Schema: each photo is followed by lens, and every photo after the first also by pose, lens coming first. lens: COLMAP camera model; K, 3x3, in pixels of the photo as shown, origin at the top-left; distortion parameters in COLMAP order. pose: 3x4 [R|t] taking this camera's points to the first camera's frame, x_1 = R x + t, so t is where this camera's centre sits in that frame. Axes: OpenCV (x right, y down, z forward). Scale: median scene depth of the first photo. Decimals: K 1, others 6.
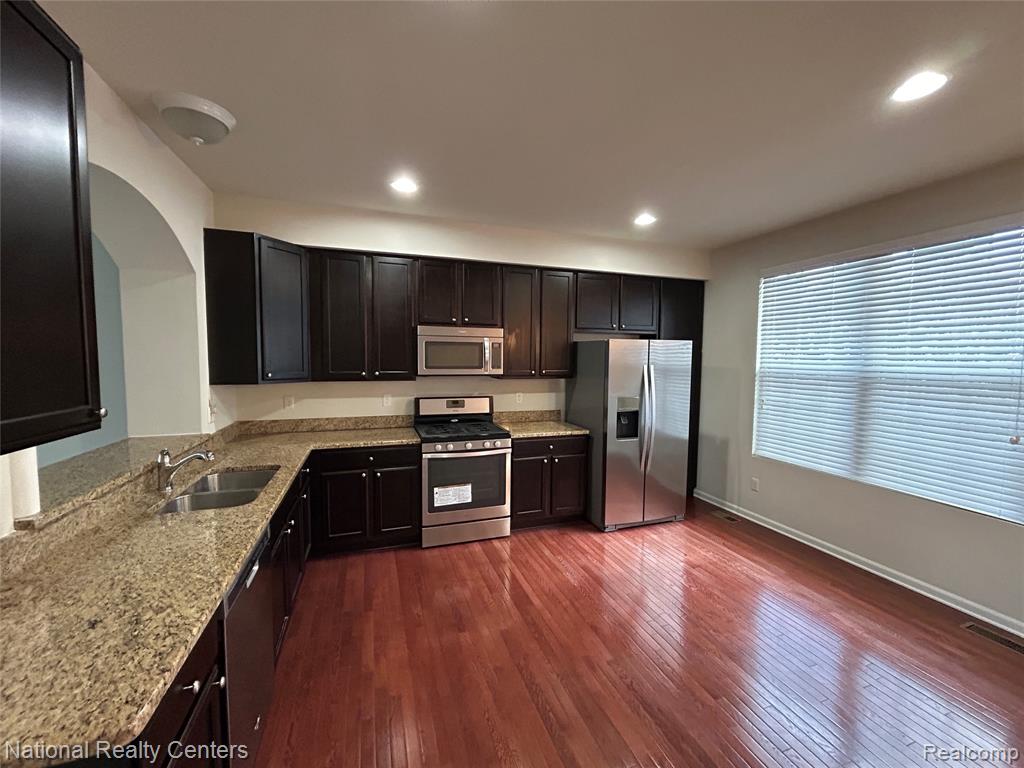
lens RADIAL K [[410.0, 0, 508.5], [0, 410.0, 384.3], [0, 0, 1]] dist [0.003574, -0.000502]
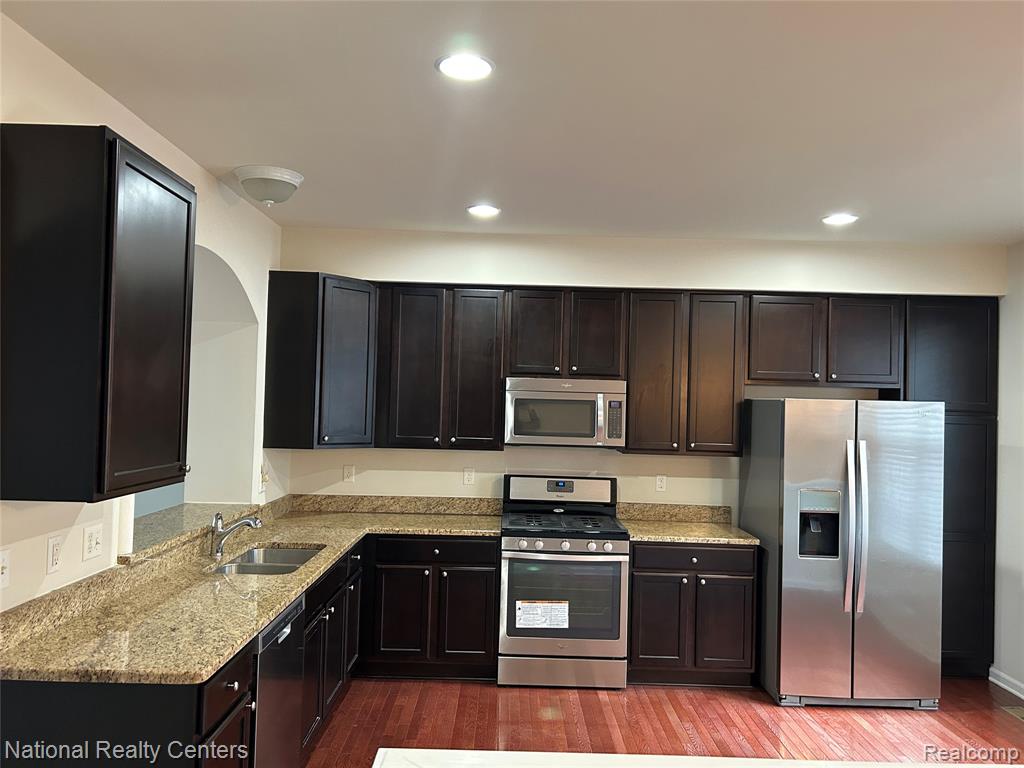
lens RADIAL K [[771.2, 0, 512.3], [0, 771.2, 387.2], [0, 0, 1]] dist [0.041895, -0.021383]
pose [[0.948168, 0.010345, -0.317601, 0.235318], [-0.039898, 0.995436, -0.086688, -0.004111], [0.315254, 0.094867, 0.944254, -0.318759]]
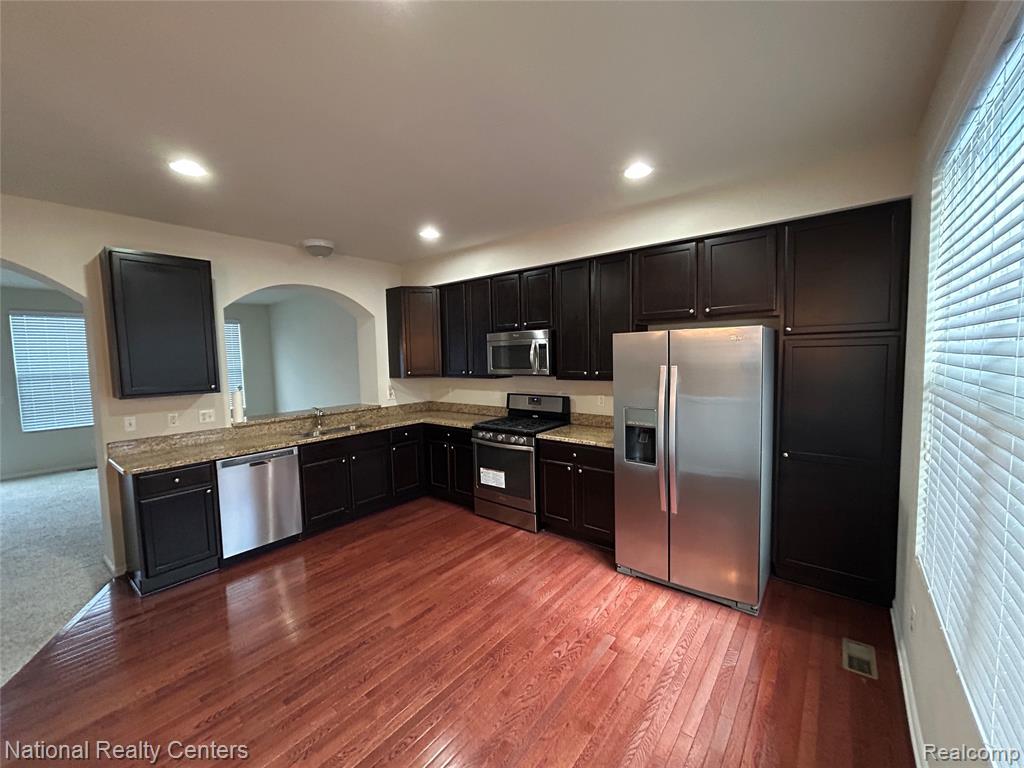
lens RADIAL K [[410.0, 0, 510.8], [0, 410.0, 385.0], [0, 0, 1]] dist [0.003574, -0.000502]
pose [[0.534698, 0.040789, -0.844058, 0.853347], [-0.028888, 0.999133, 0.029983, -0.028822], [0.844550, 0.008351, 0.535412, 0.413356]]
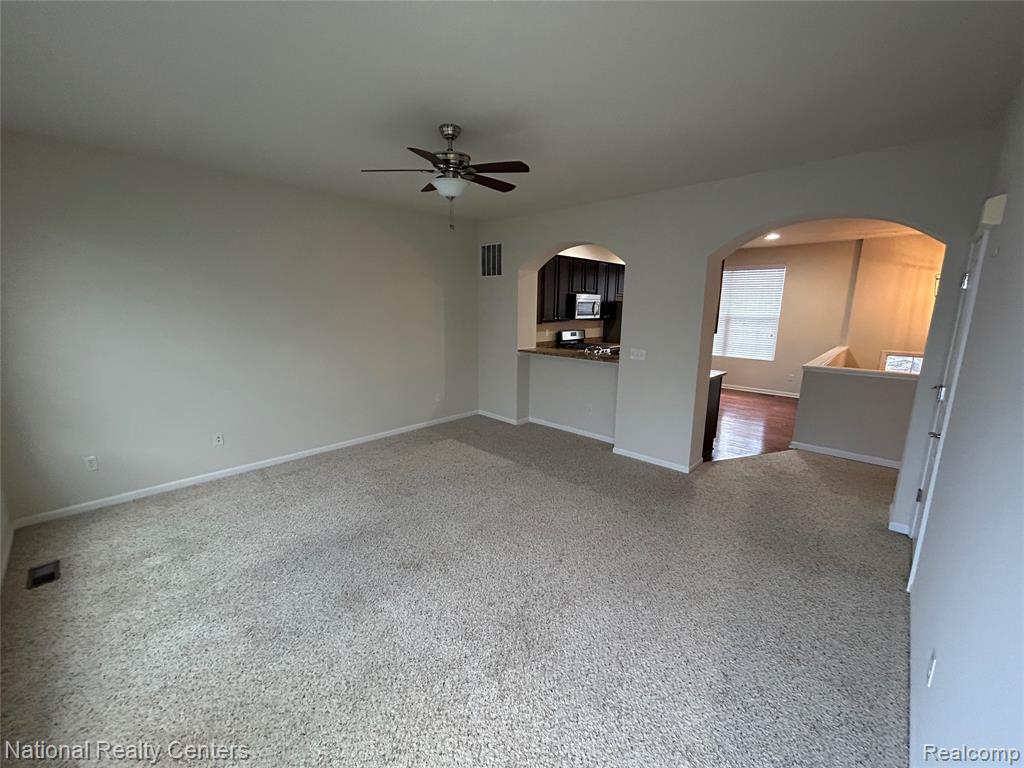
lens RADIAL K [[410.0, 0, 509.9], [0, 410.0, 383.6], [0, 0, 1]] dist [0.003574, -0.000502]
pose [[0.883804, -0.090774, 0.458968, -1.476772], [0.033193, 0.990691, 0.132021, 0.017258], [-0.466679, -0.101446, 0.878589, -0.652420]]
